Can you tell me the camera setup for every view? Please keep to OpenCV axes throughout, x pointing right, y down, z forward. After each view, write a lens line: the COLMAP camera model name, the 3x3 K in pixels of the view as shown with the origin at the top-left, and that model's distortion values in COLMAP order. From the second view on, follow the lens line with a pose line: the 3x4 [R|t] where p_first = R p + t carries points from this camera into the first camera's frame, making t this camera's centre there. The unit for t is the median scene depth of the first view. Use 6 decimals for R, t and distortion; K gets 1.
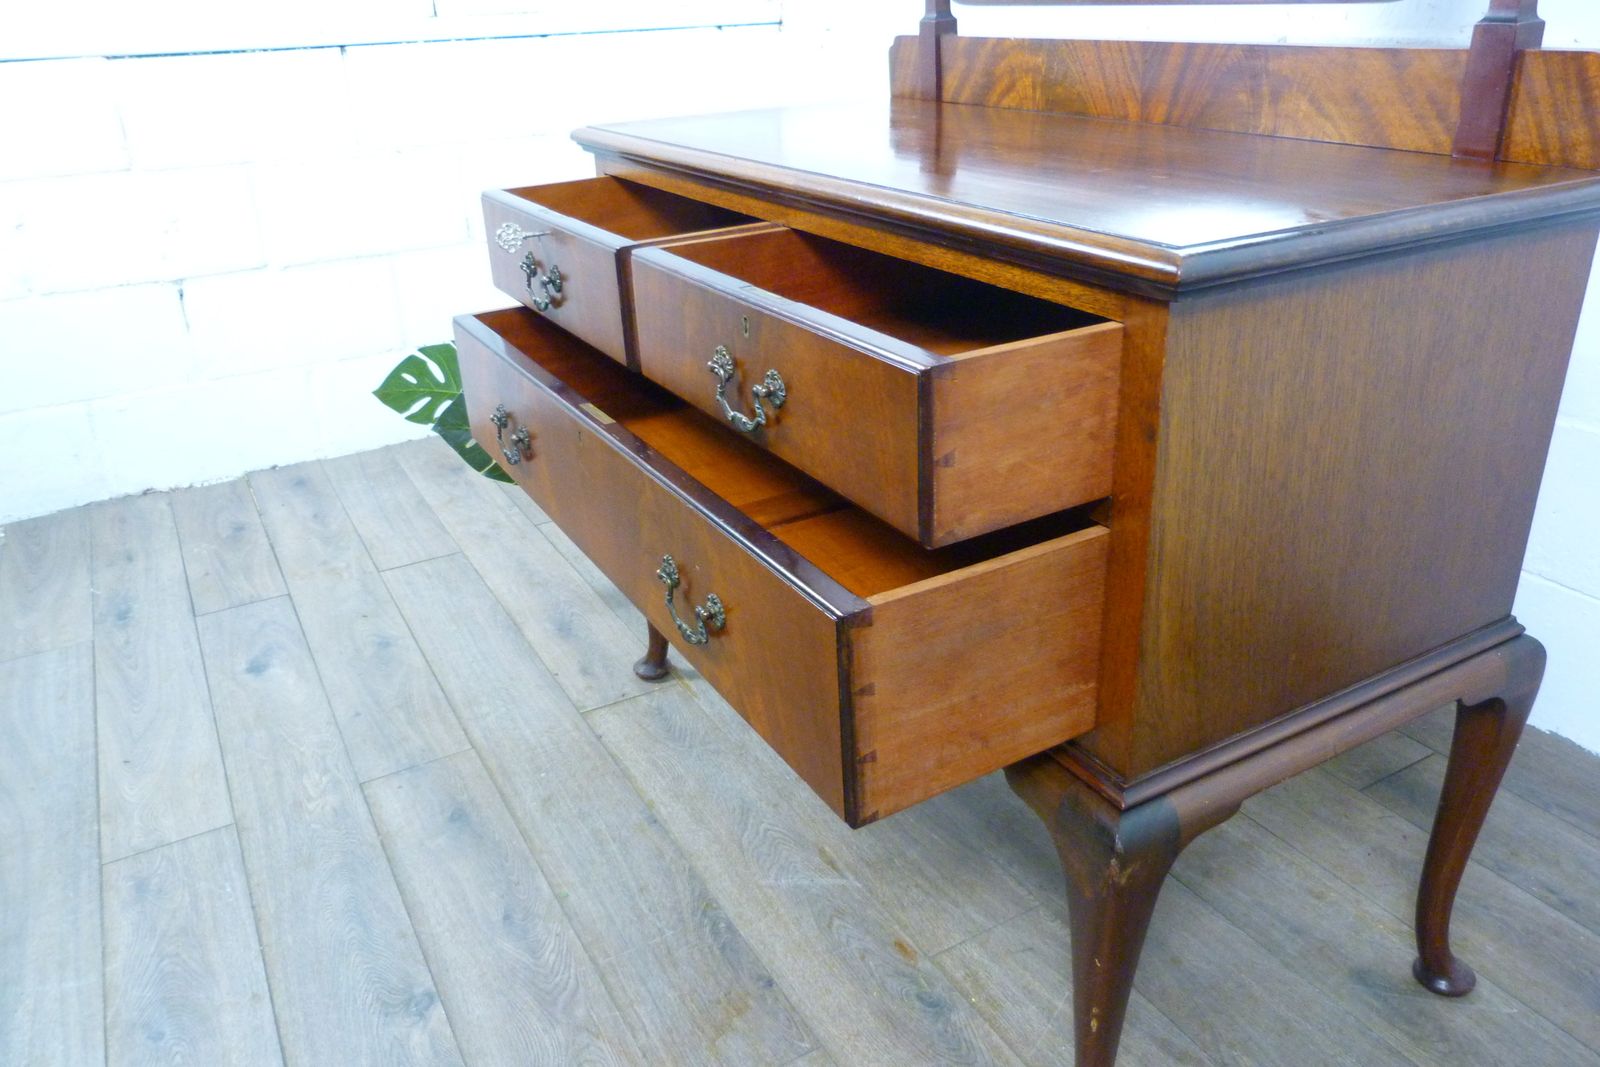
lens RADIAL K [[1202.8, 0, 801.3], [0, 1202.8, 529.4], [0, 0, 1]] dist [-0.039498, 0.029288]
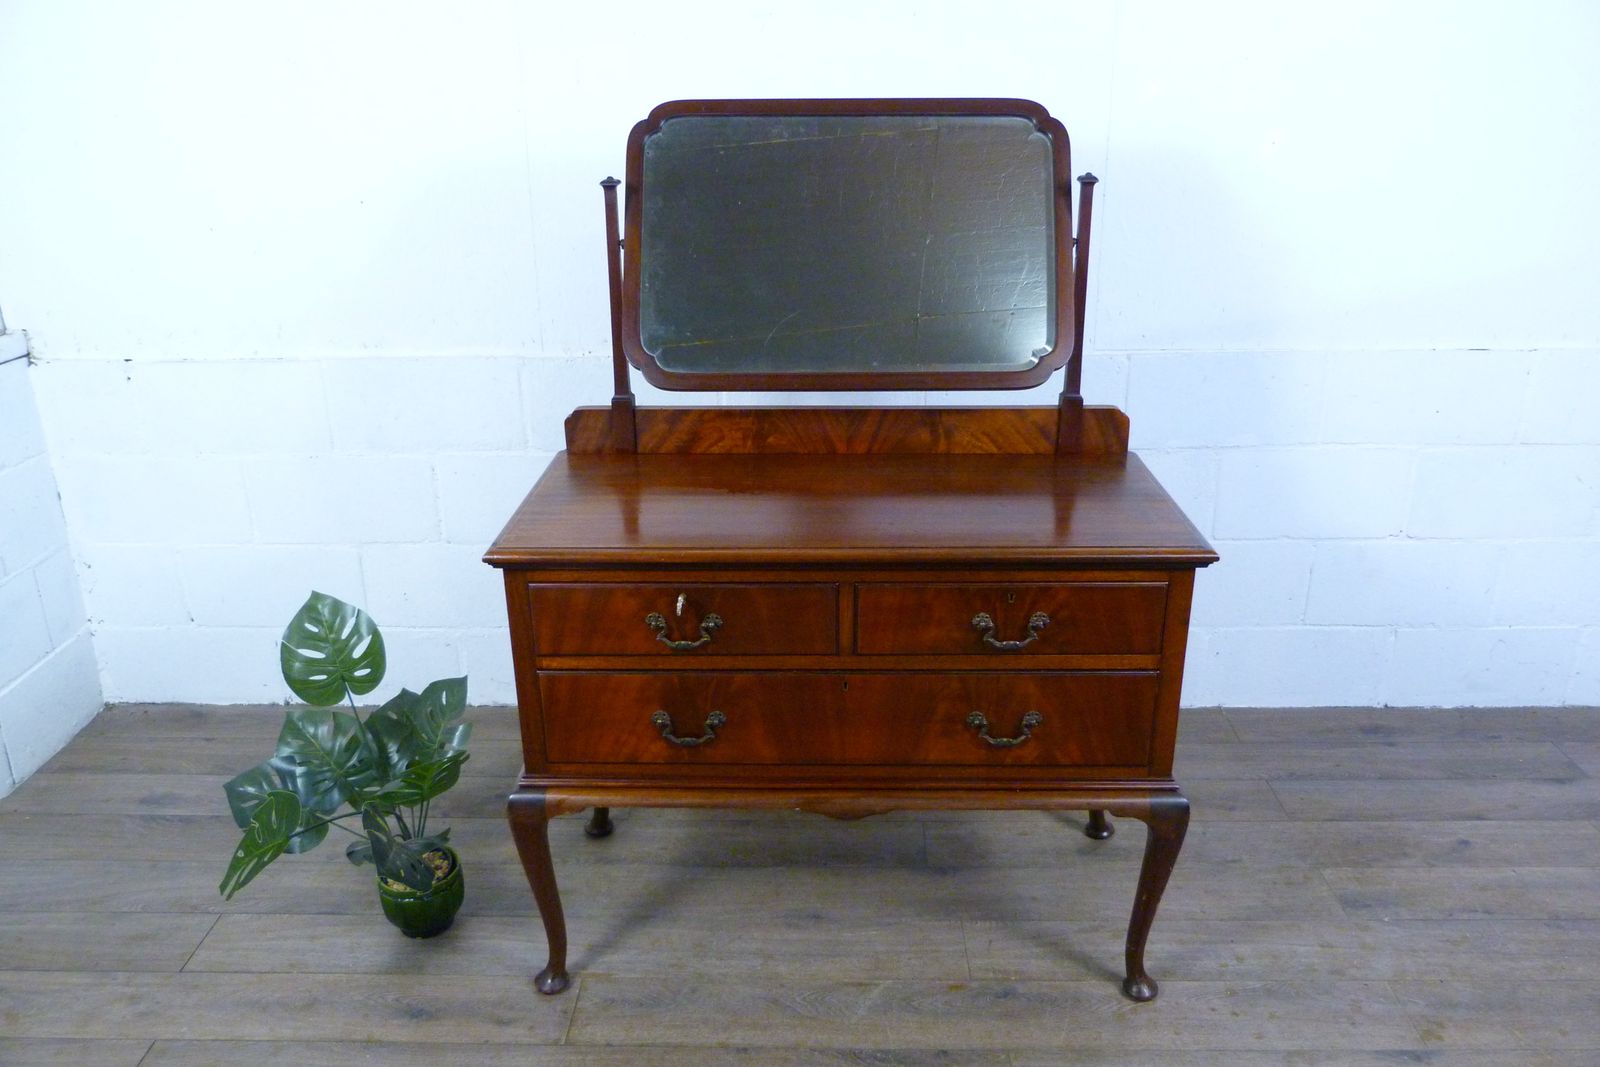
lens RADIAL K [[1202.8, 0, 806.4], [0, 1202.8, 534.6], [0, 0, 1]] dist [-0.039498, 0.029288]
pose [[0.503115, -0.273982, 0.819640, -1.038246], [0.345068, 0.933221, 0.100138, -0.388698], [-0.792341, 0.232450, 0.564059, 0.128776]]
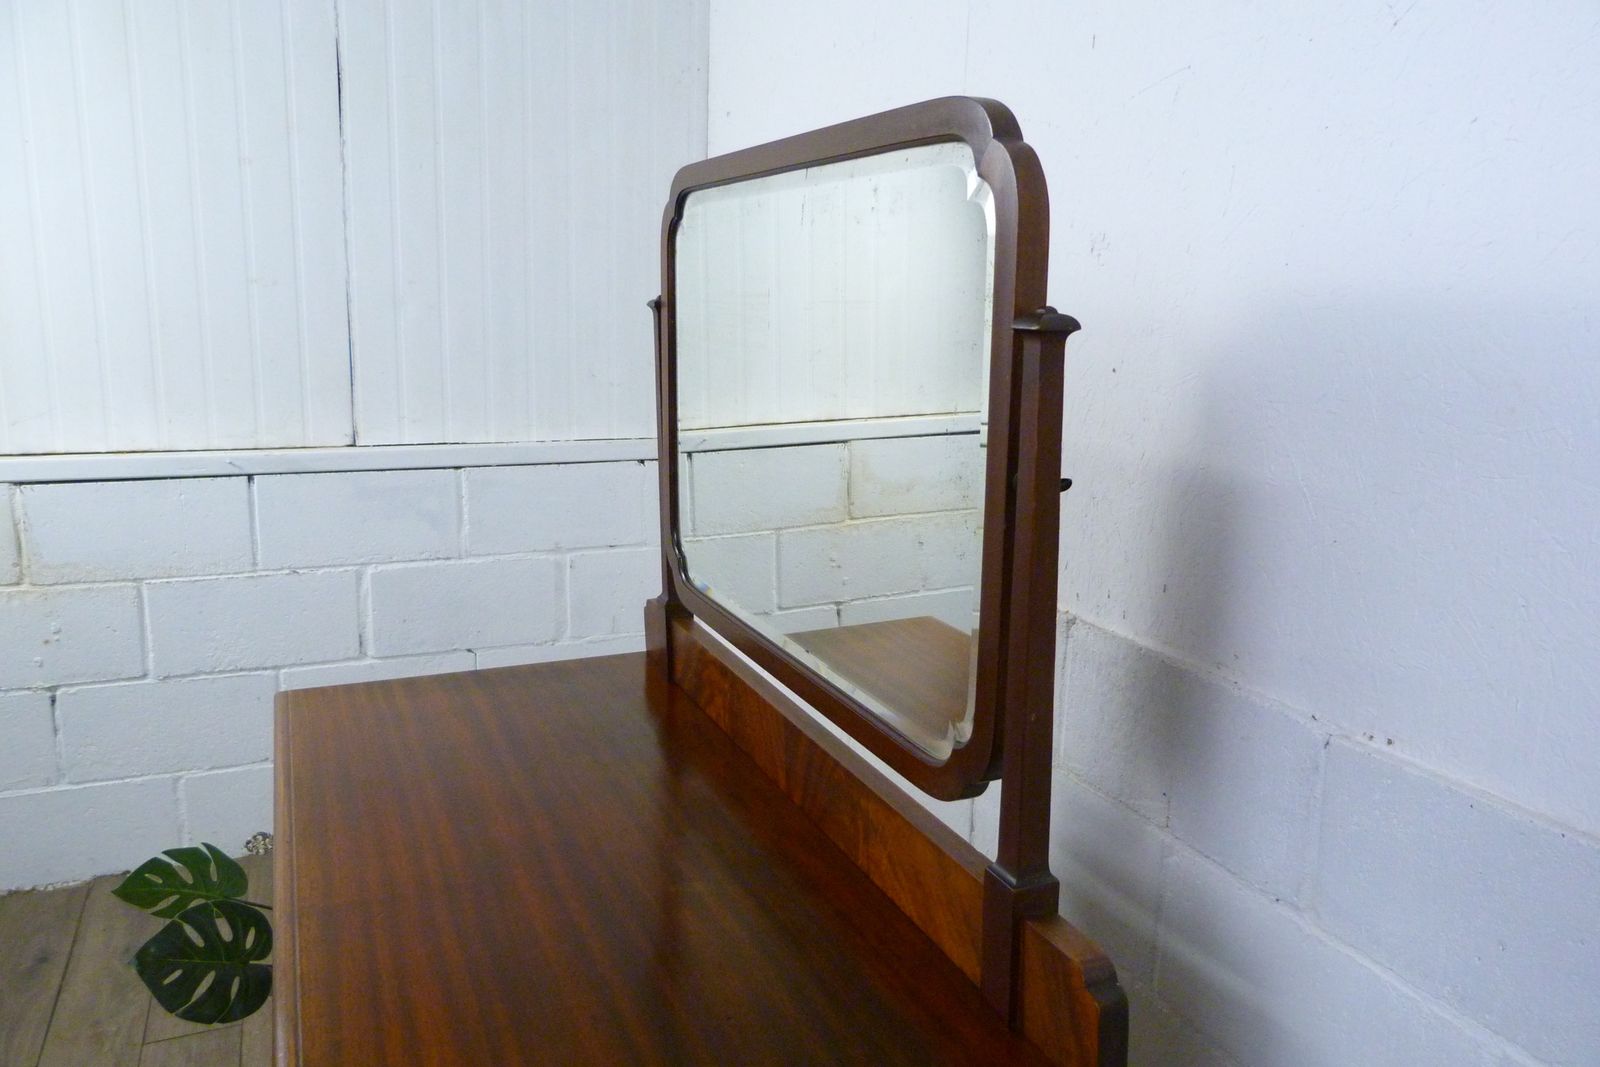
lens RADIAL K [[1202.8, 0, 804.4], [0, 1202.8, 530.7], [0, 0, 1]] dist [-0.039498, 0.029288]
pose [[0.993609, 0.073464, -0.085697, 0.332796], [-0.090903, 0.970872, -0.221685, -0.308622], [0.066915, 0.228058, 0.971345, 0.063518]]
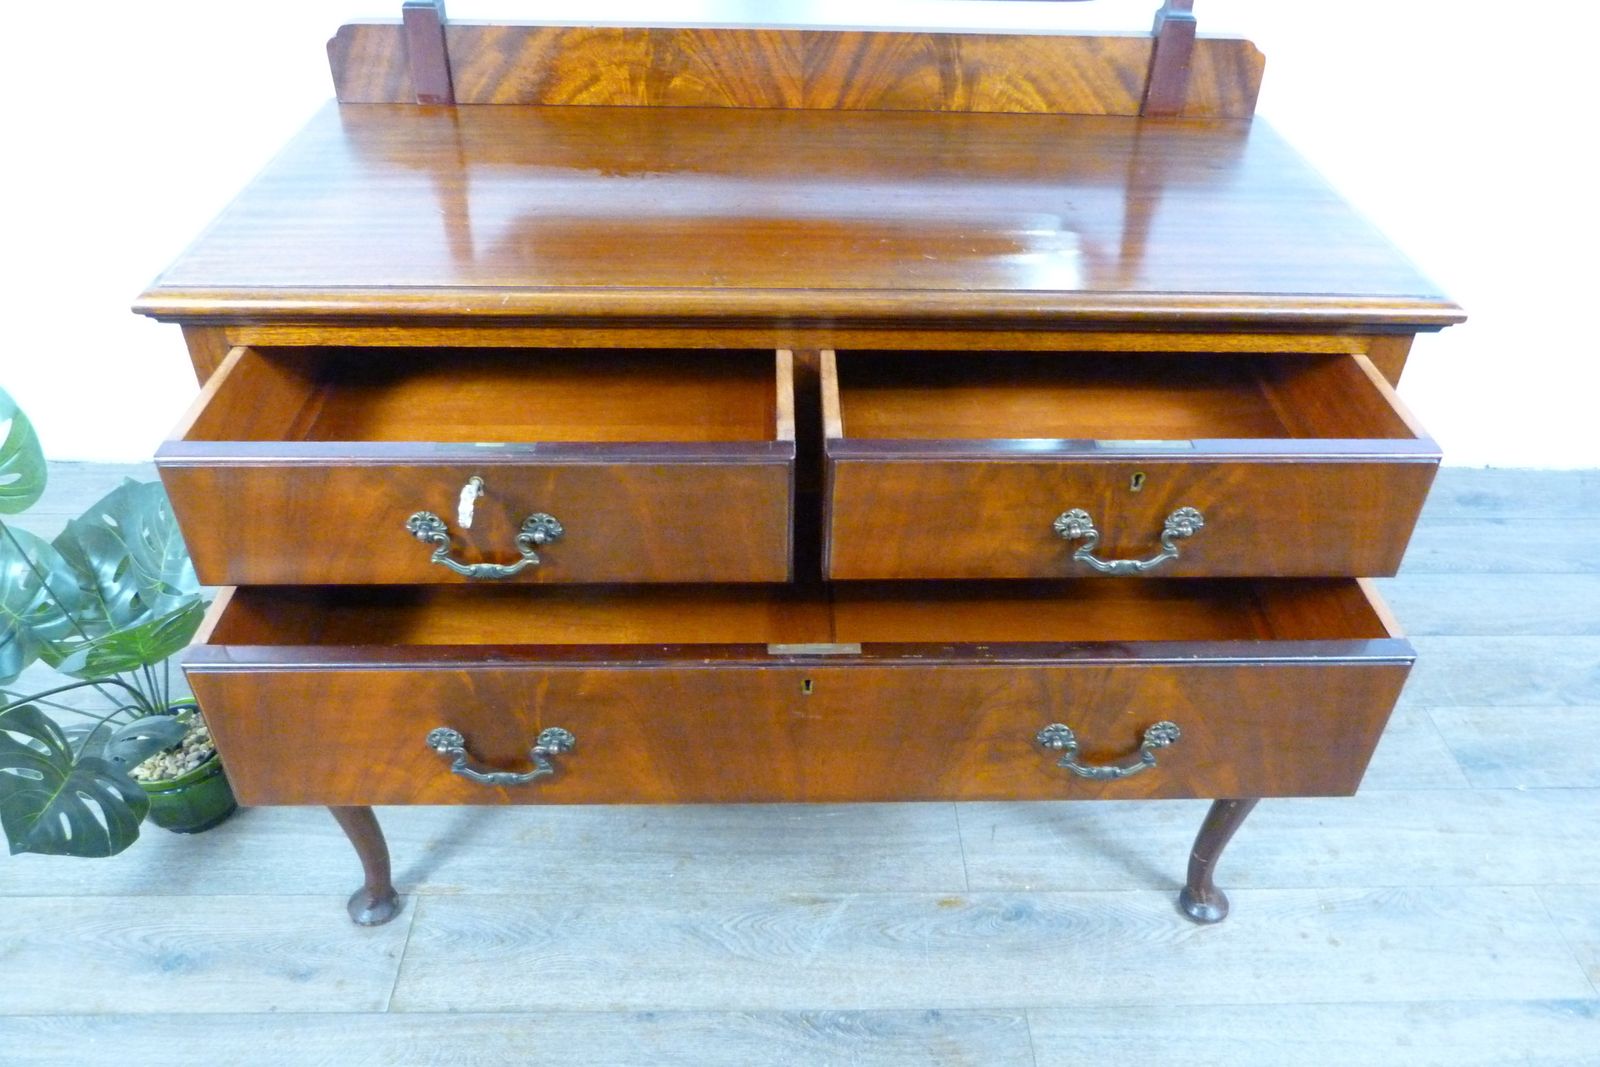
lens RADIAL K [[1202.8, 0, 806.4], [0, 1202.8, 541.6], [0, 0, 1]] dist [-0.039498, 0.029288]
pose [[0.463993, -0.491030, 0.737293, -0.581906], [0.328257, 0.868363, 0.371743, -0.366674], [-0.822775, 0.069535, 0.564098, 0.421784]]
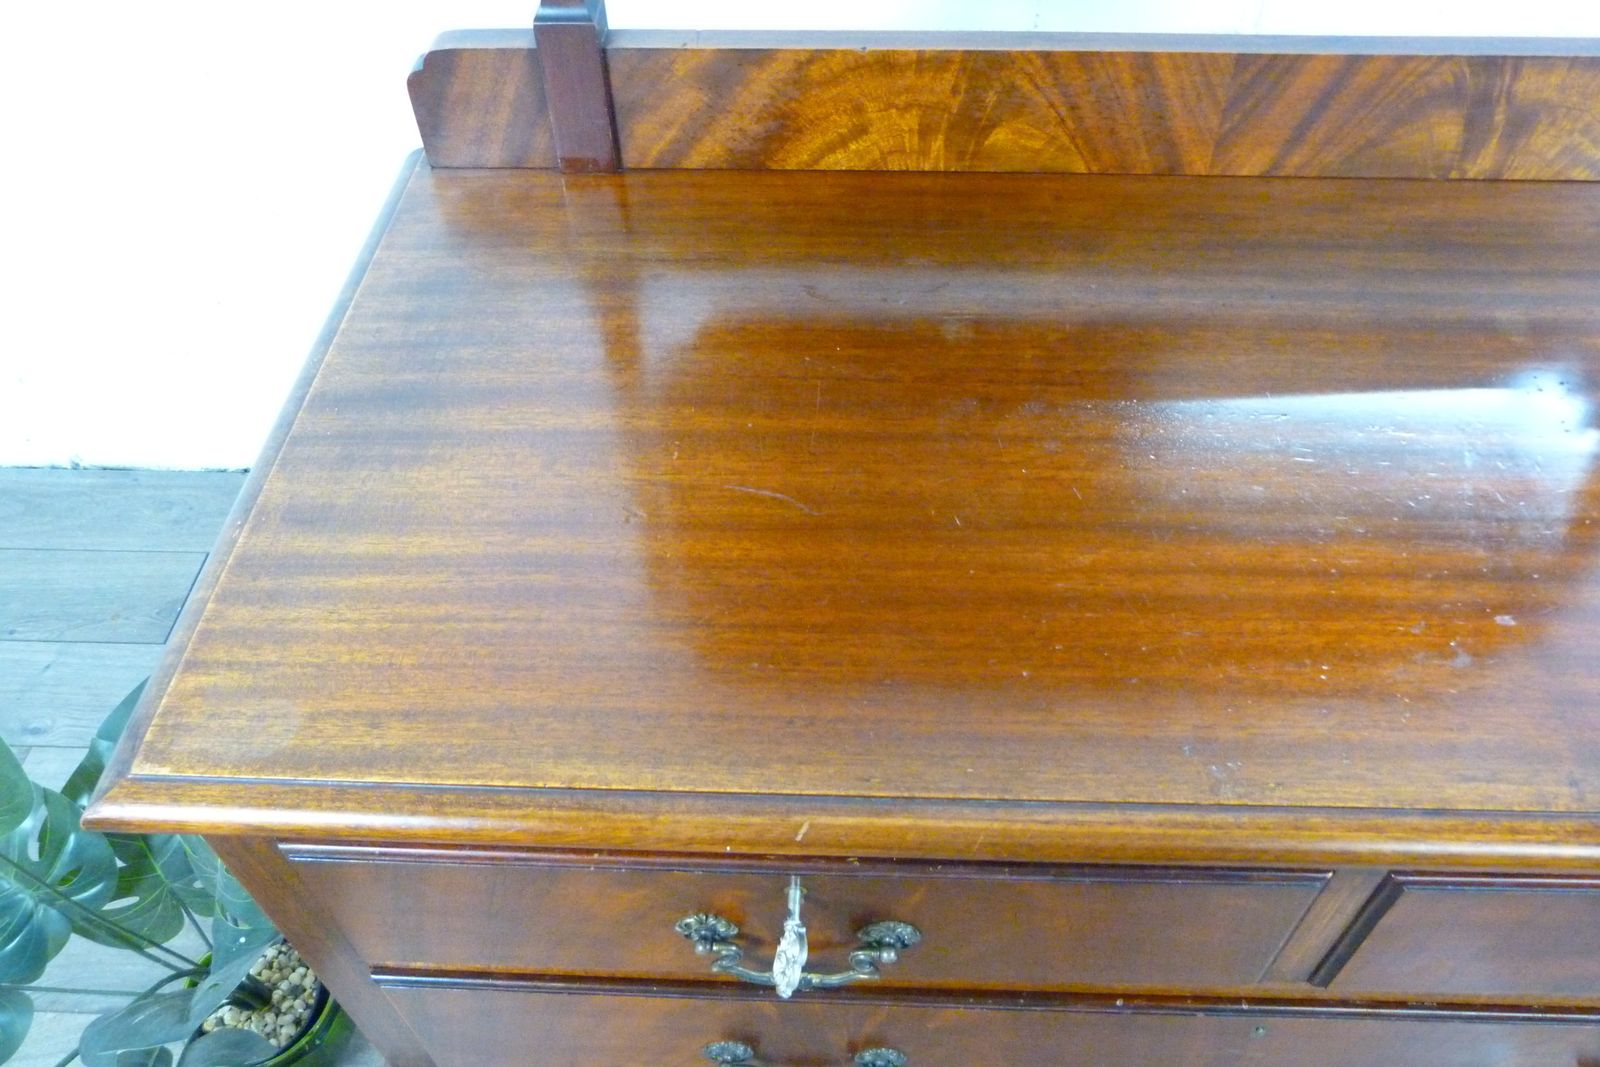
lens RADIAL K [[1202.8, 0, 804.7], [0, 1202.8, 539.3], [0, 0, 1]] dist [-0.039498, 0.029288]
pose [[0.520821, -0.613477, 0.593625, -0.254308], [0.347877, 0.787549, 0.508674, -0.522767], [-0.779569, -0.058420, 0.623586, 0.718110]]
